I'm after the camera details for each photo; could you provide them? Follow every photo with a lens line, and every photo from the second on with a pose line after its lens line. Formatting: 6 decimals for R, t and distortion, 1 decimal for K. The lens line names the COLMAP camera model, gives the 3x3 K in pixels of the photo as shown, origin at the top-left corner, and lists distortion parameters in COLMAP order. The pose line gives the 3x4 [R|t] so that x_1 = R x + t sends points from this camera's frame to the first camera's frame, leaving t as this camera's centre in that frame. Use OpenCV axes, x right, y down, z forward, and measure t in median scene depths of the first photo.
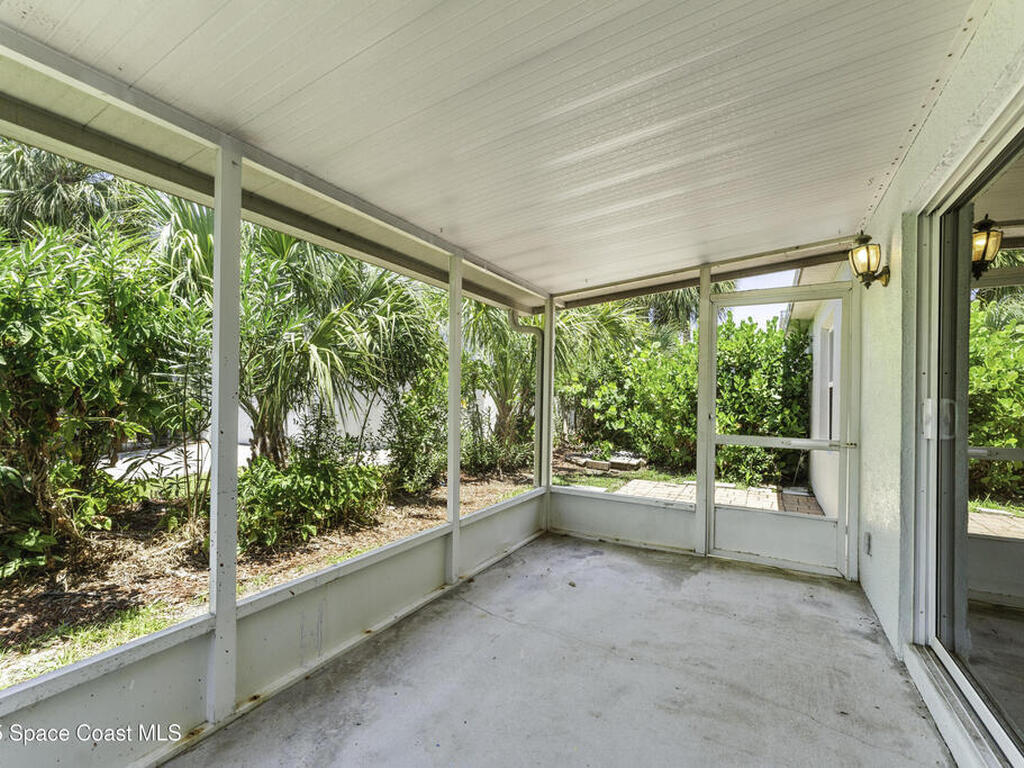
lens RADIAL K [[412.9, 0, 511.9], [0, 412.9, 395.1], [0, 0, 1]] dist [0.000292, 0.000009]
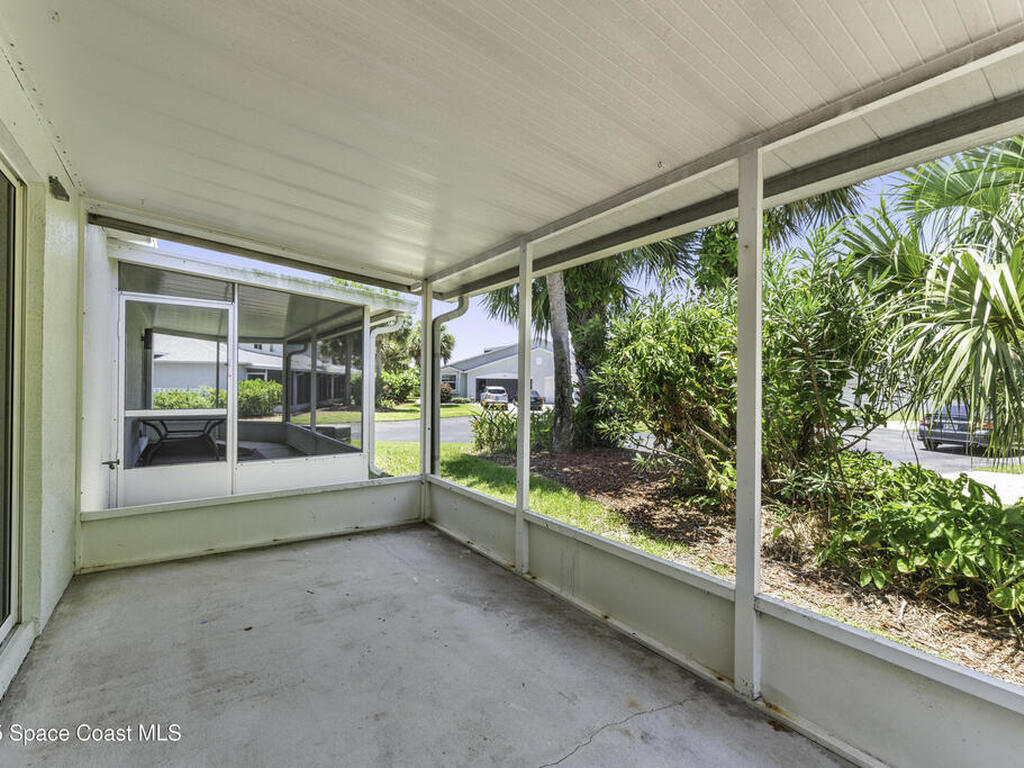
lens RADIAL K [[420.1, 0, 511.6], [0, 420.1, 387.7], [0, 0, 1]] dist [0.000274, 0.000132]
pose [[-0.341115, -0.014812, -0.939905, 0.582427], [-0.005967, 0.999890, -0.013591, 0.018635], [0.940003, 0.000972, -0.341166, 0.923986]]
